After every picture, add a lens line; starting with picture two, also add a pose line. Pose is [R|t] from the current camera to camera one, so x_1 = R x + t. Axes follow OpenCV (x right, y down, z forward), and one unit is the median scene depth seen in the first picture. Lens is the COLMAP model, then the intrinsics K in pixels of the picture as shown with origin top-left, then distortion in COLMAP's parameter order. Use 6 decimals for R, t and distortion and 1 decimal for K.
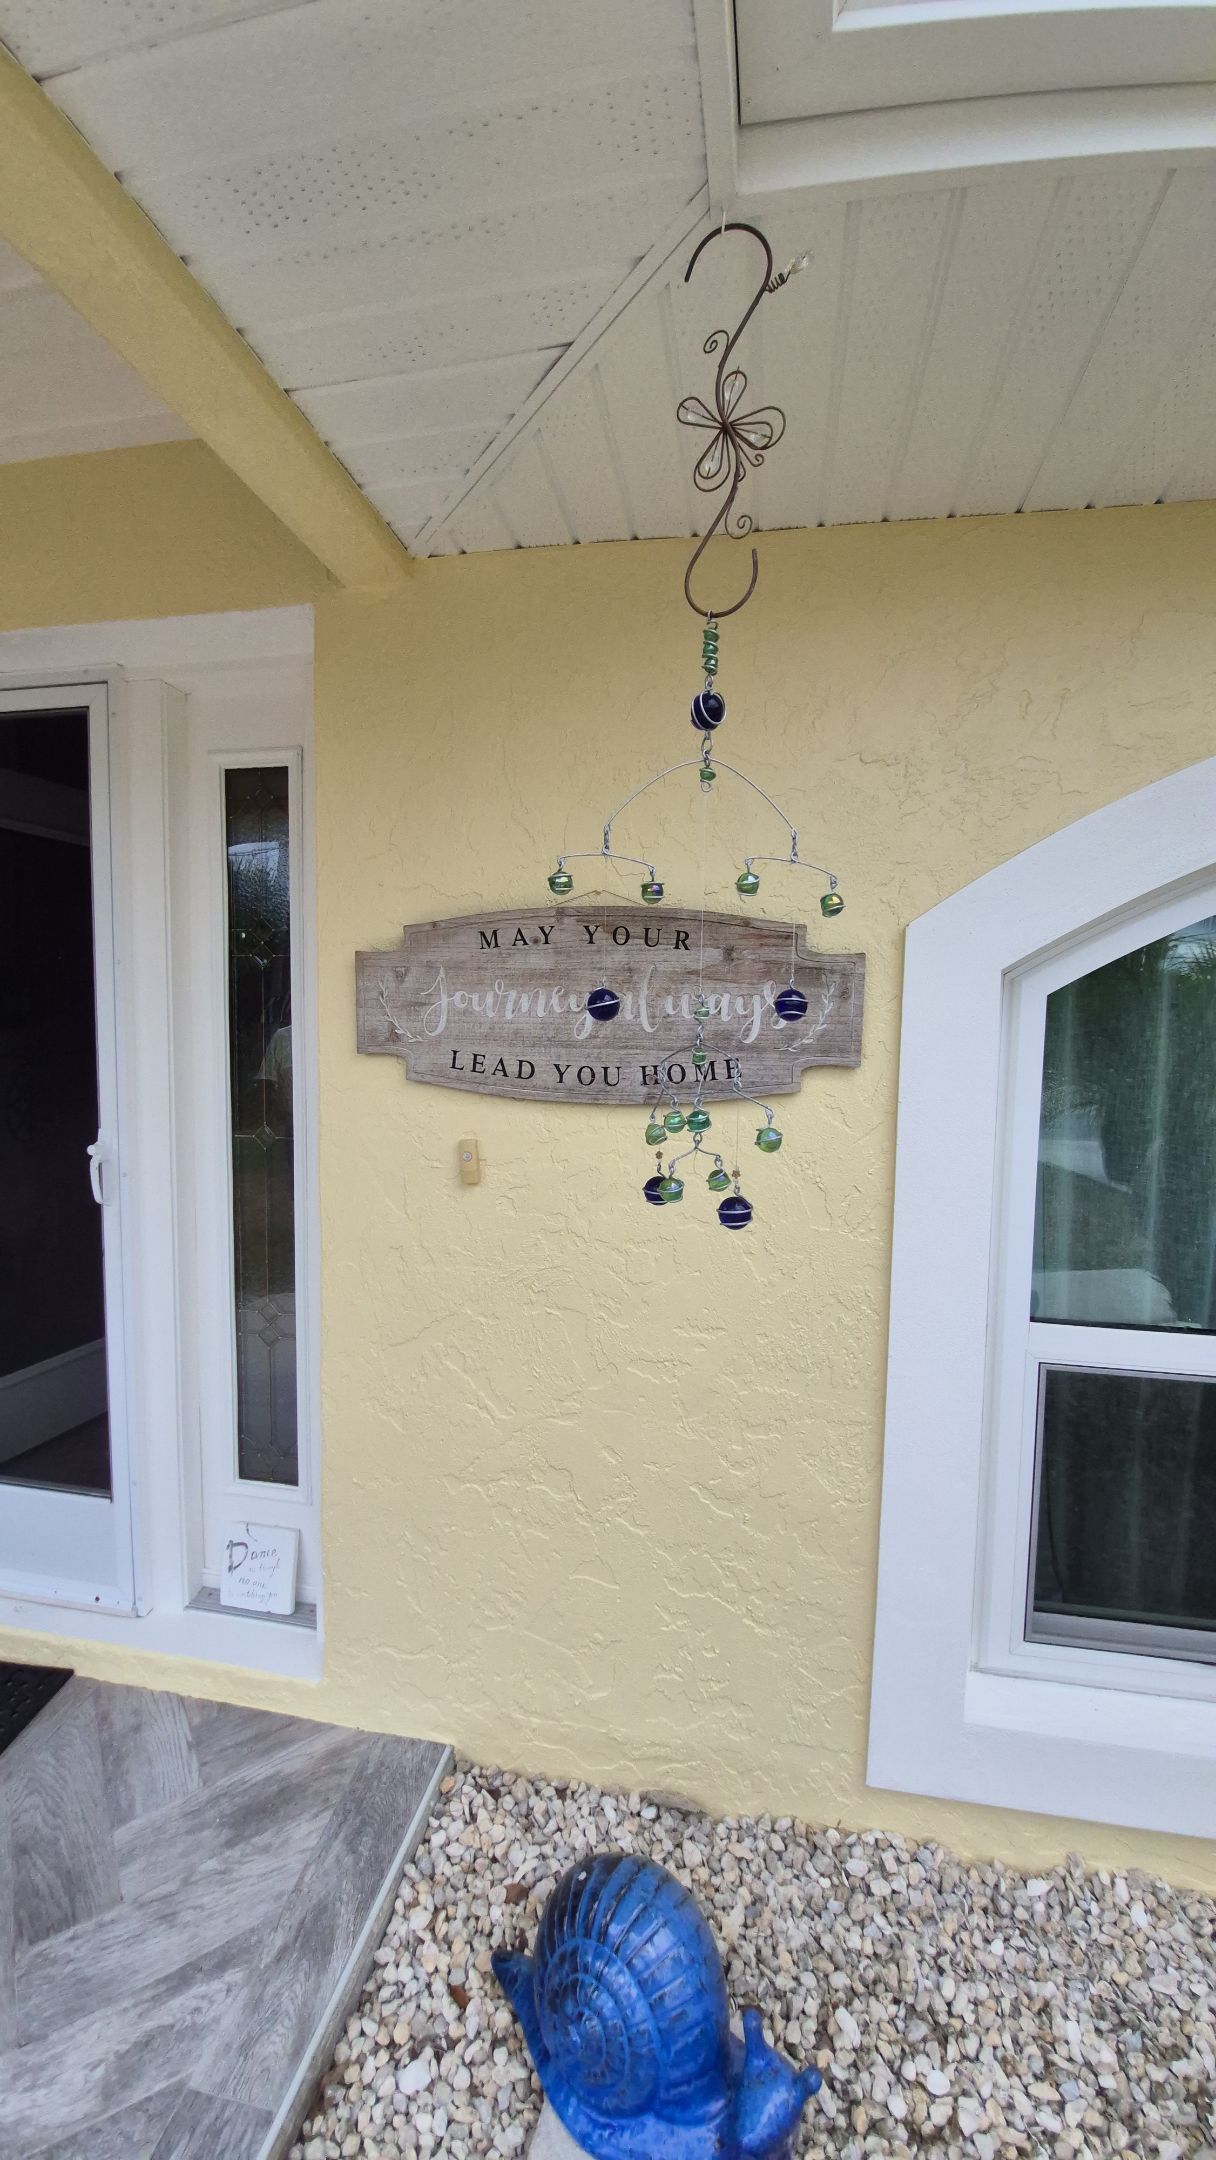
lens RADIAL K [[869.1, 0, 612.6], [0, 869.1, 1073.4], [0, 0, 1]] dist [-0.013021, -0.000915]
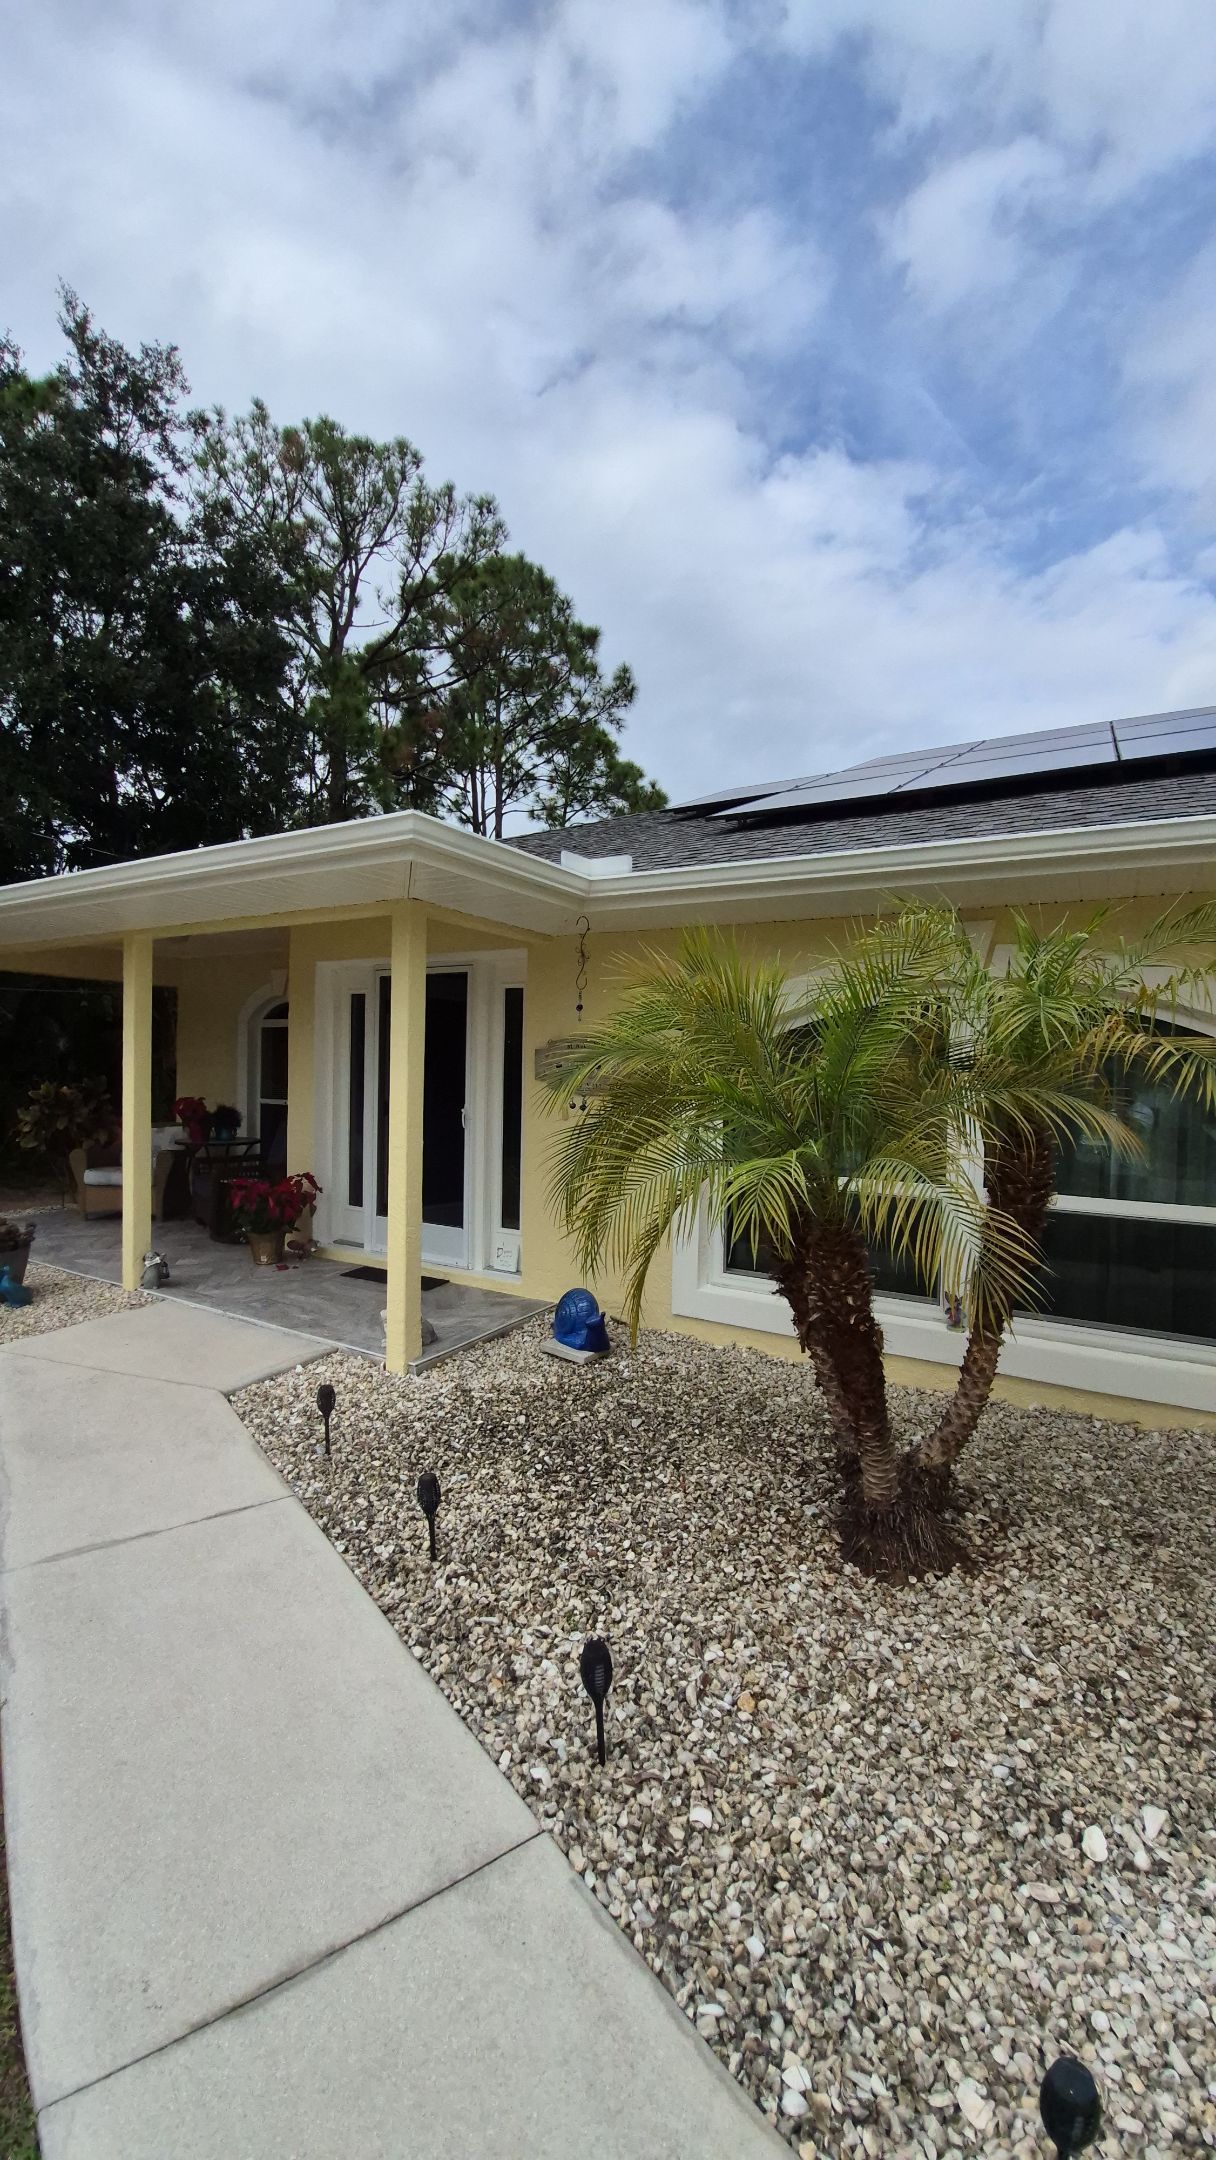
lens RADIAL K [[869.1, 0, 605.7], [0, 869.1, 1081.9], [0, 0, 1]] dist [-0.013021, -0.000915]
pose [[0.935983, 0.014526, -0.351746, 0.997561], [-0.033978, 0.998211, -0.049189, 0.124979], [0.350402, 0.057992, 0.934802, -1.783577]]
